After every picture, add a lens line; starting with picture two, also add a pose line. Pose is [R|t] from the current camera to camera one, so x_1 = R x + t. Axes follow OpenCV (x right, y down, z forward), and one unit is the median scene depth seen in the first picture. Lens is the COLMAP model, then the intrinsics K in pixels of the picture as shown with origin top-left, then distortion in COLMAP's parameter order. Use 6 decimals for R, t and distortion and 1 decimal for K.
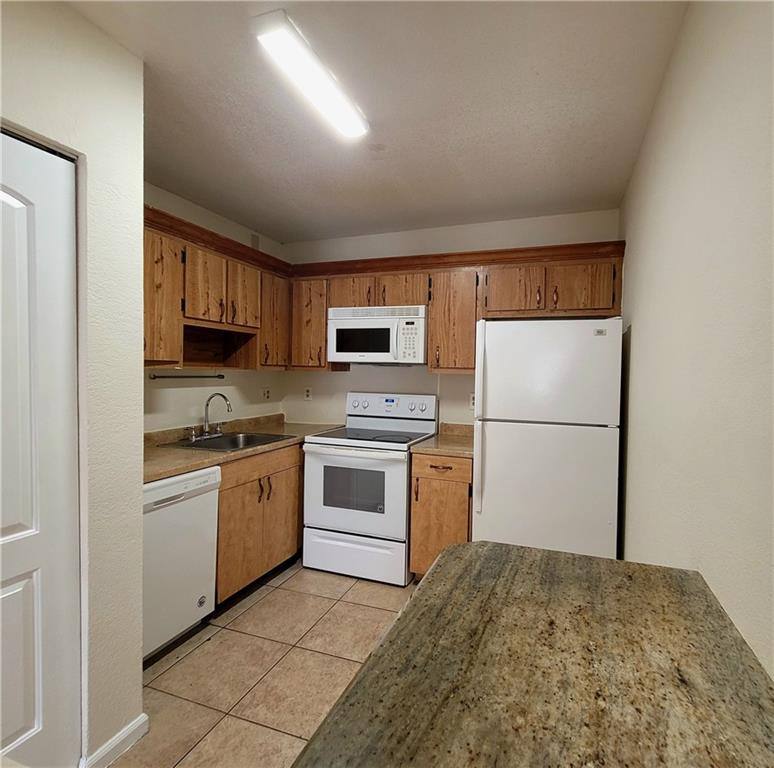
lens RADIAL K [[464.6, 0, 388.0], [0, 464.6, 383.9], [0, 0, 1]] dist [0.003832, -0.002510]
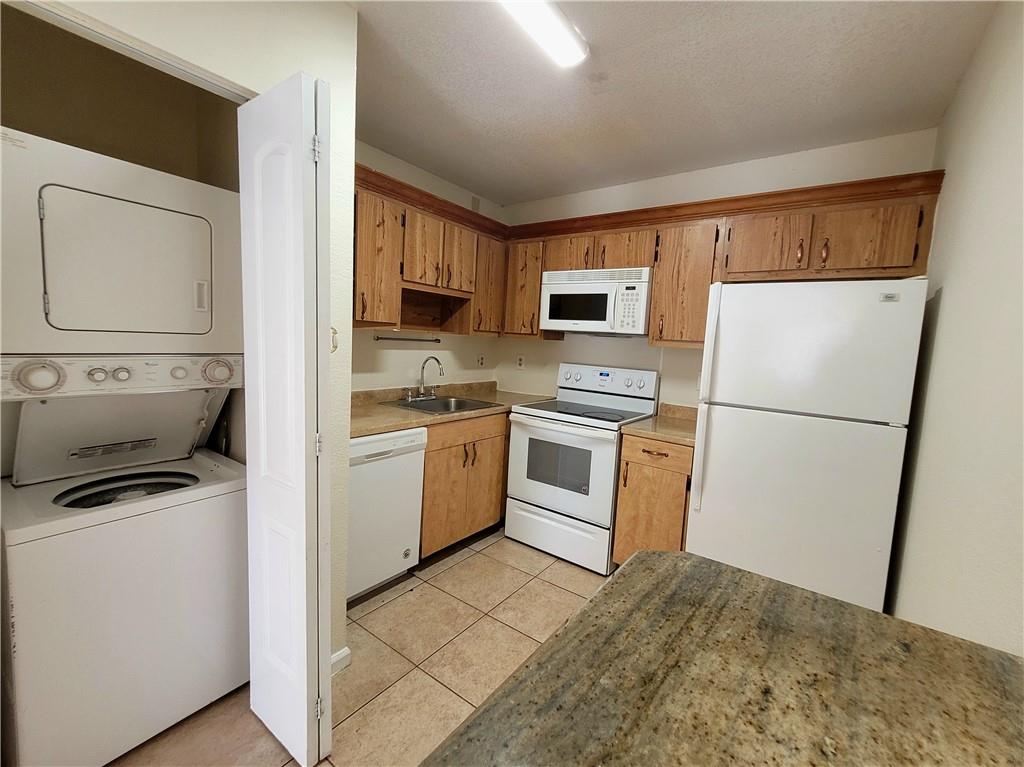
lens RADIAL K [[429.2, 0, 511.5], [0, 429.2, 381.8], [0, 0, 1]] dist [0.002721, 0.000291]
pose [[0.958466, 0.065276, -0.277637, 0.072599], [-0.051510, 0.997067, 0.056599, 0.013716], [0.280517, -0.039947, 0.959017, 0.156024]]
